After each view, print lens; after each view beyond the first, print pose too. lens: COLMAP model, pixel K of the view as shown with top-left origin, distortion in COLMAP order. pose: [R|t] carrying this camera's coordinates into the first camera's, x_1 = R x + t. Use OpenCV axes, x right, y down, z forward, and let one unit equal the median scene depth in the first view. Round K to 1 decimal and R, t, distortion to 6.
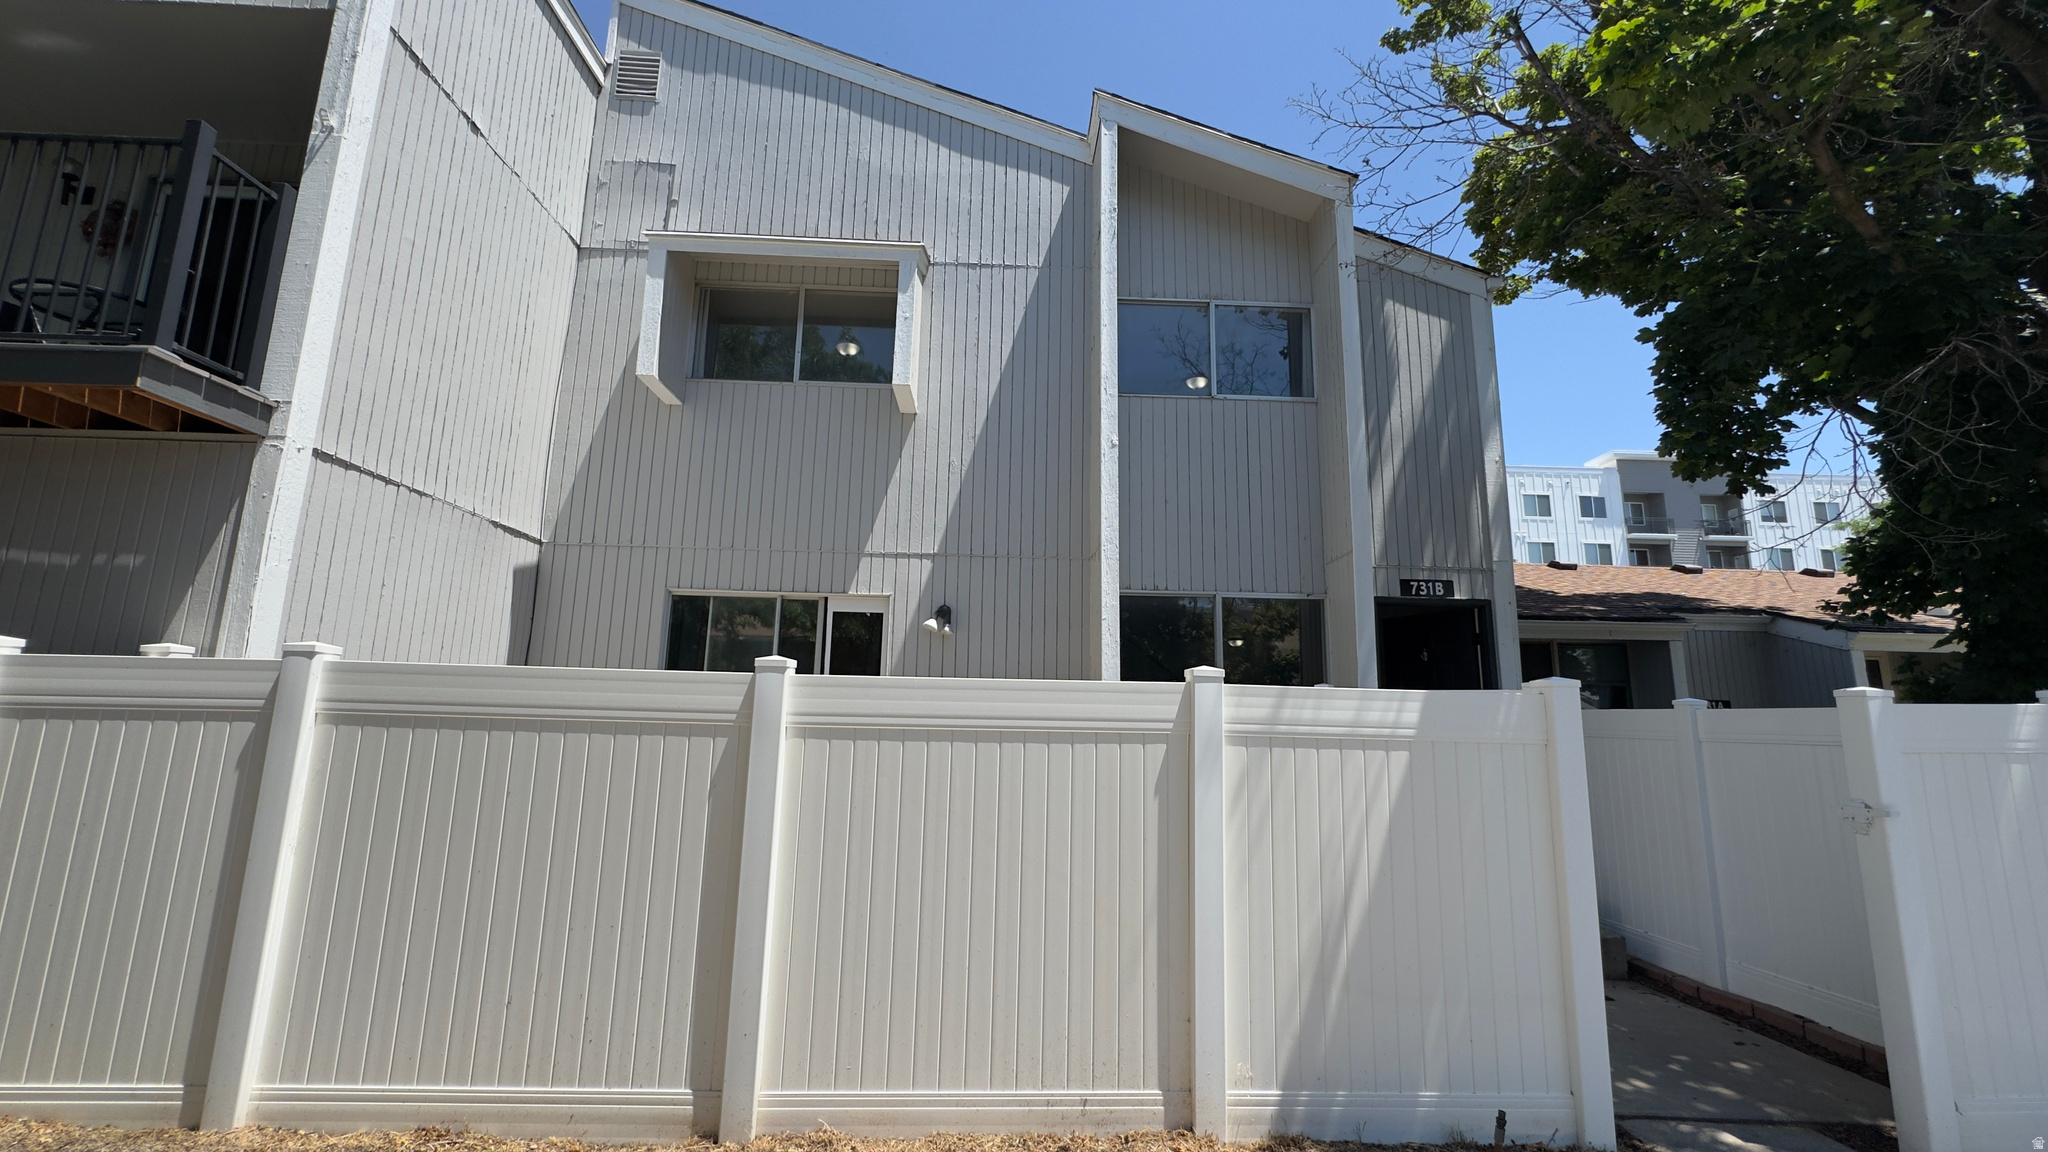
lens RADIAL K [[822.1, 0, 1010.8], [0, 822.1, 575.2], [0, 0, 1]] dist [-0.001380, -0.000022]
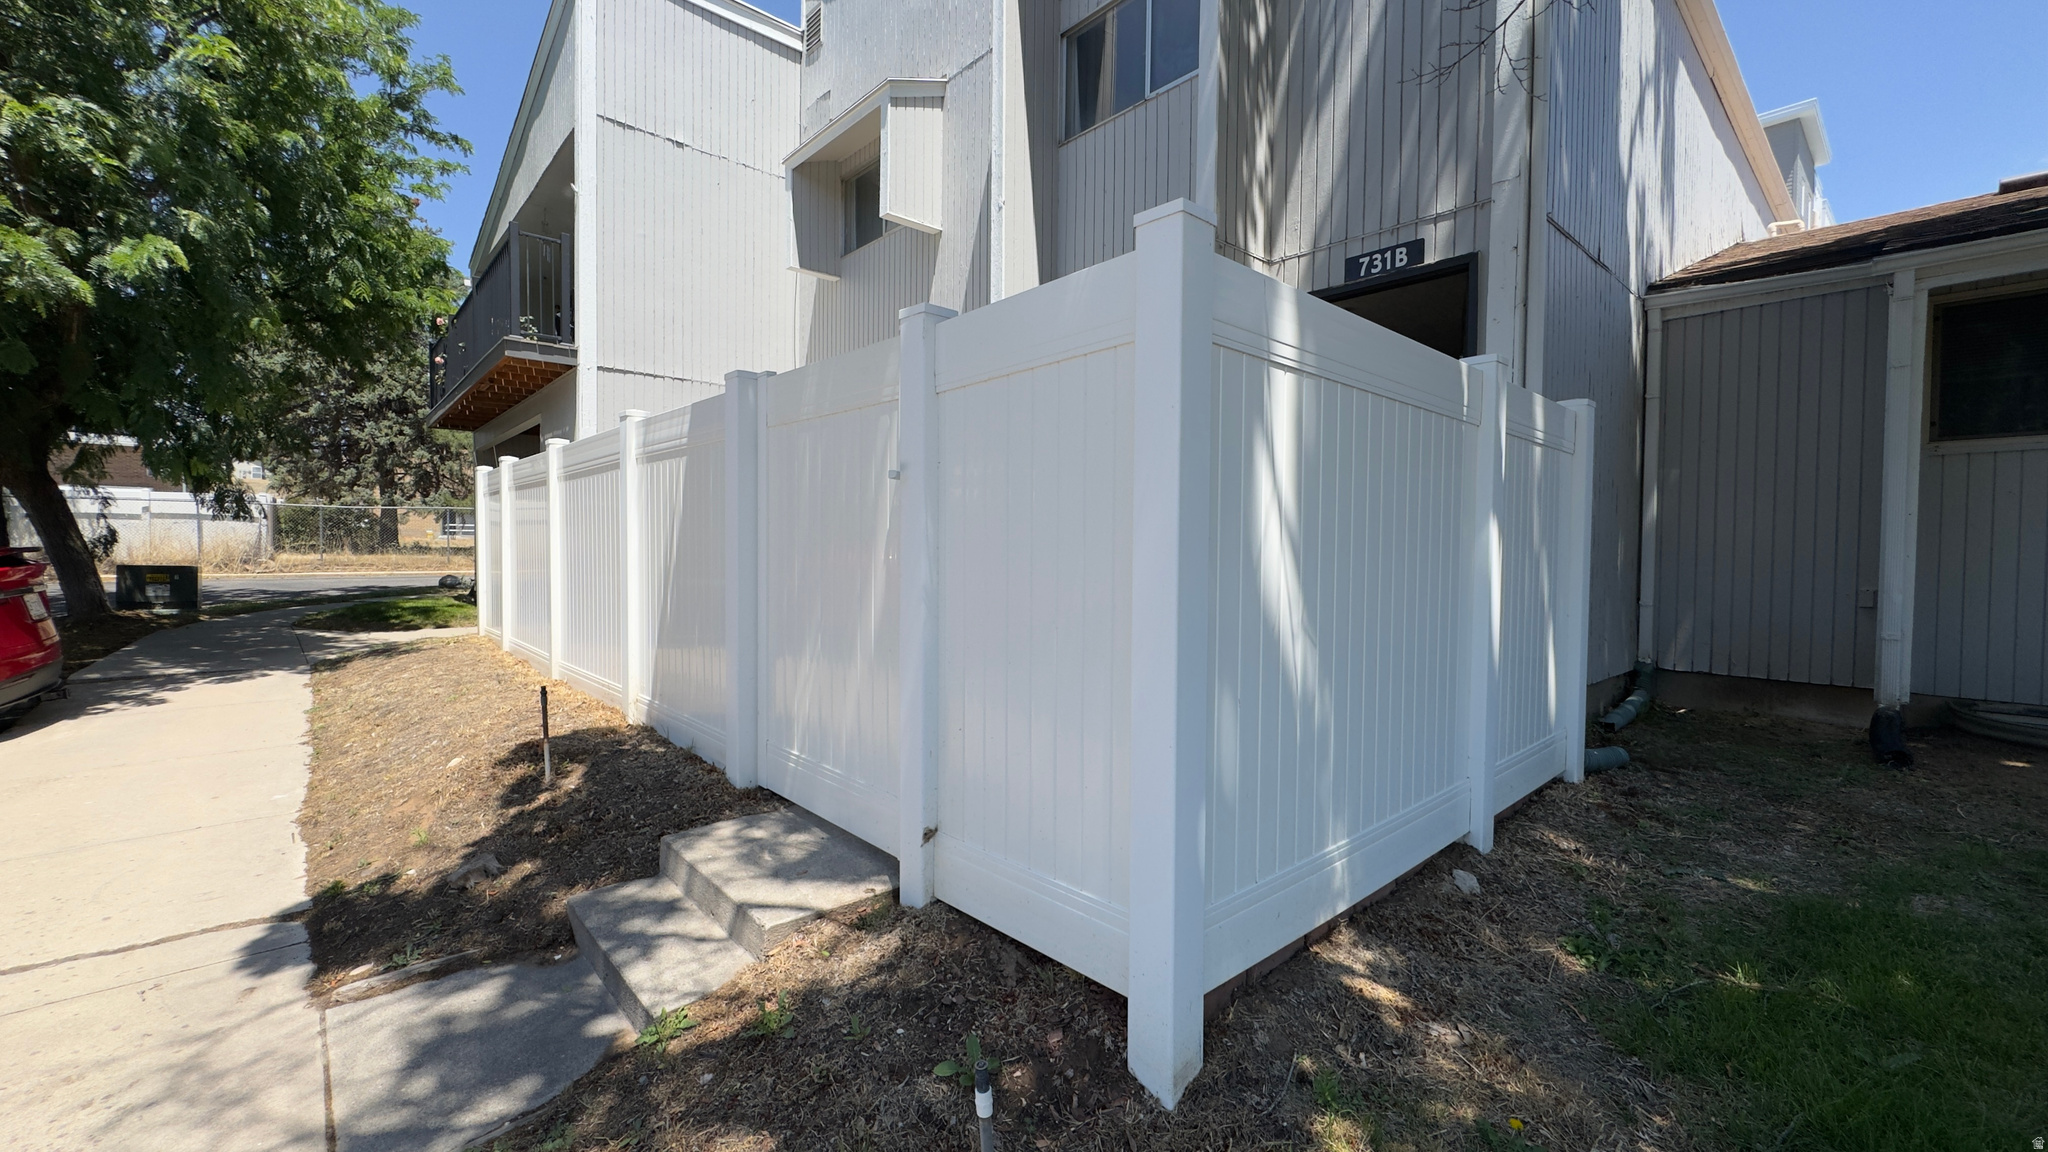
lens RADIAL K [[822.1, 0, 1020.1], [0, 822.1, 578.6], [0, 0, 1]] dist [-0.001380, -0.000022]
pose [[0.635339, 0.011084, -0.772154, 0.875311], [0.132625, 0.983474, 0.123242, 0.157553], [0.760760, -0.180708, 0.623369, 0.298773]]
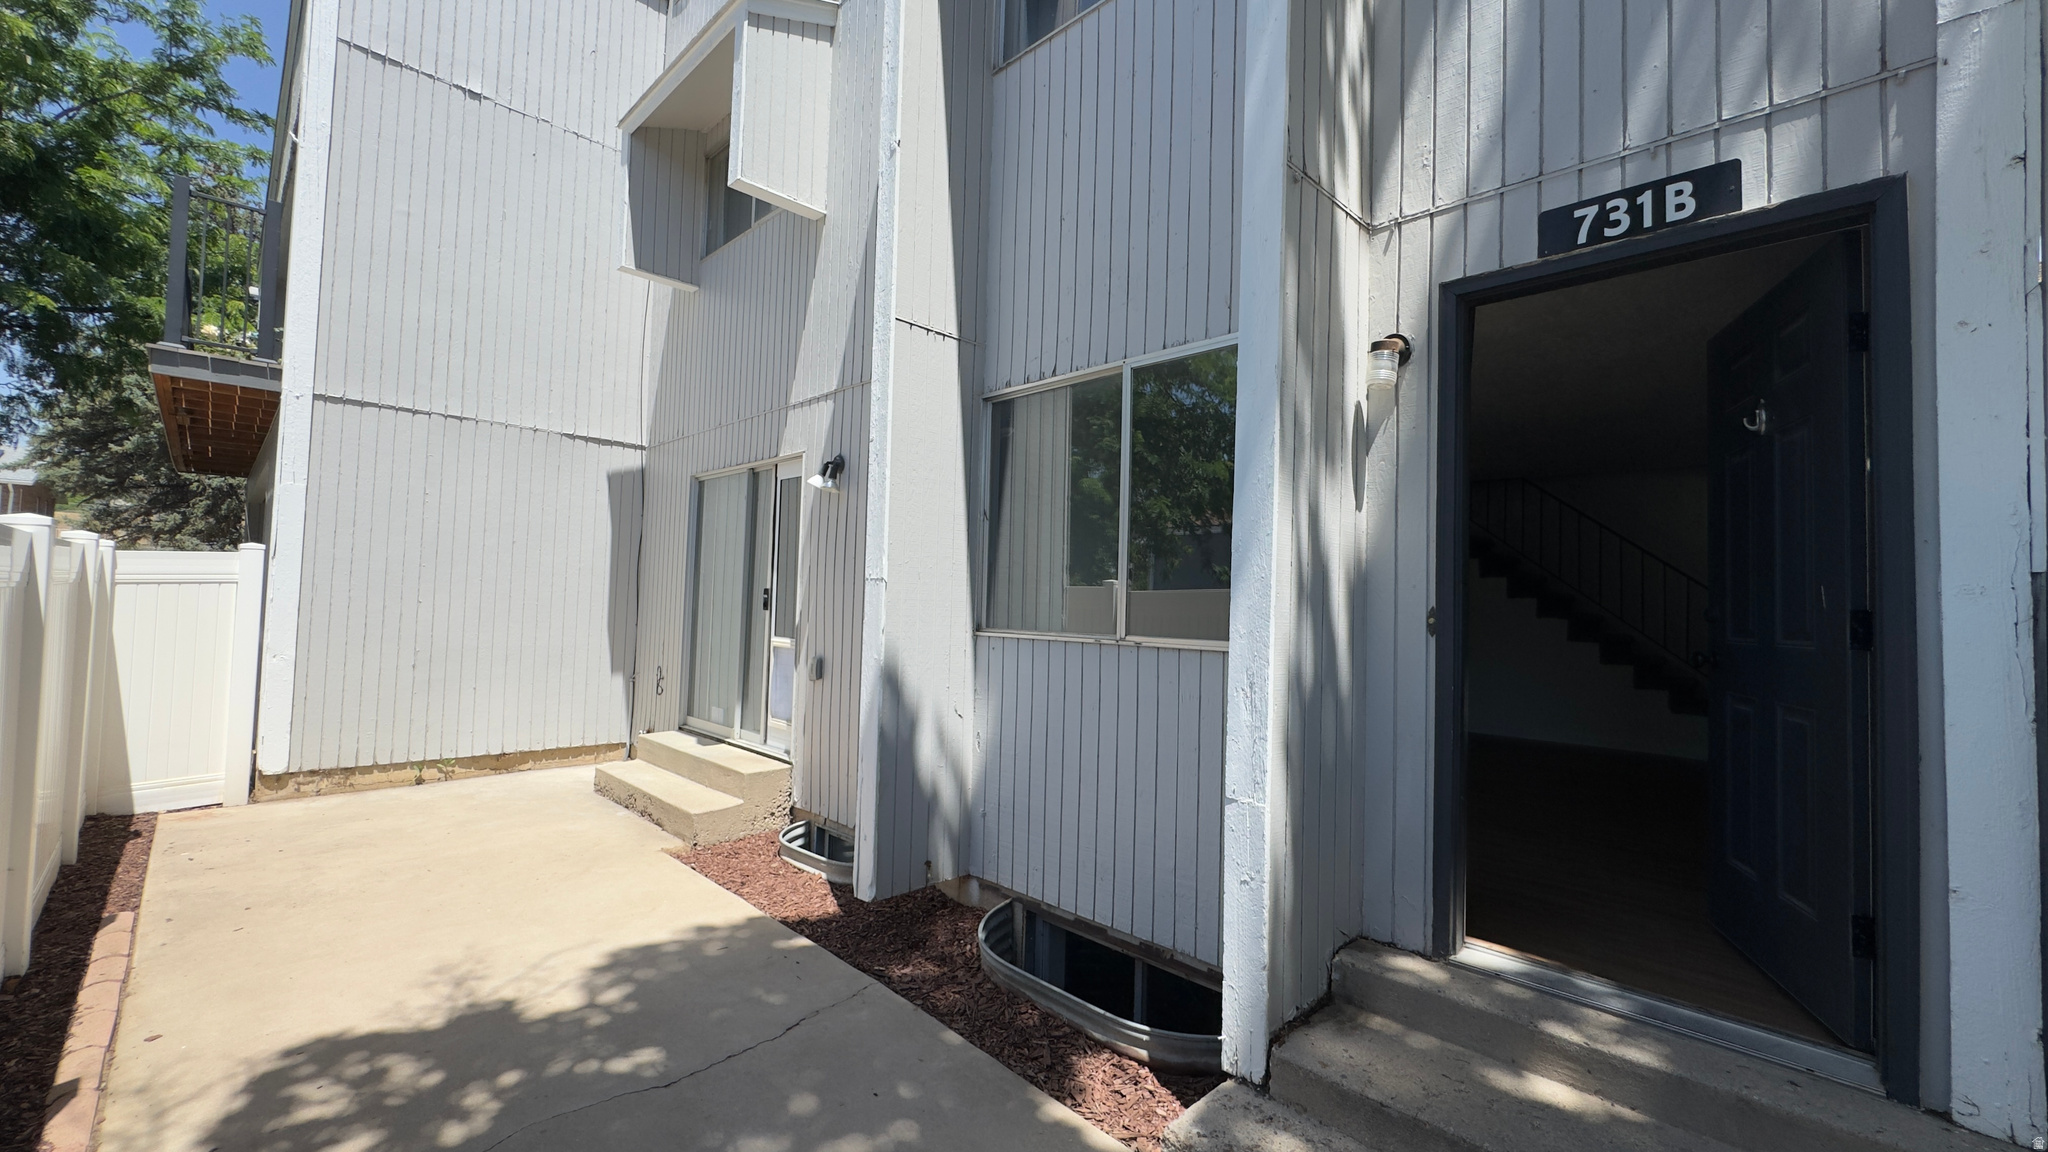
lens RADIAL K [[822.1, 0, 1023.3], [0, 822.1, 574.2], [0, 0, 1]] dist [-0.001380, -0.000022]
pose [[0.680732, -0.029886, -0.731923, 0.596430], [0.109229, 0.992138, 0.061078, 0.118833], [0.724343, -0.121525, 0.678644, 0.591633]]
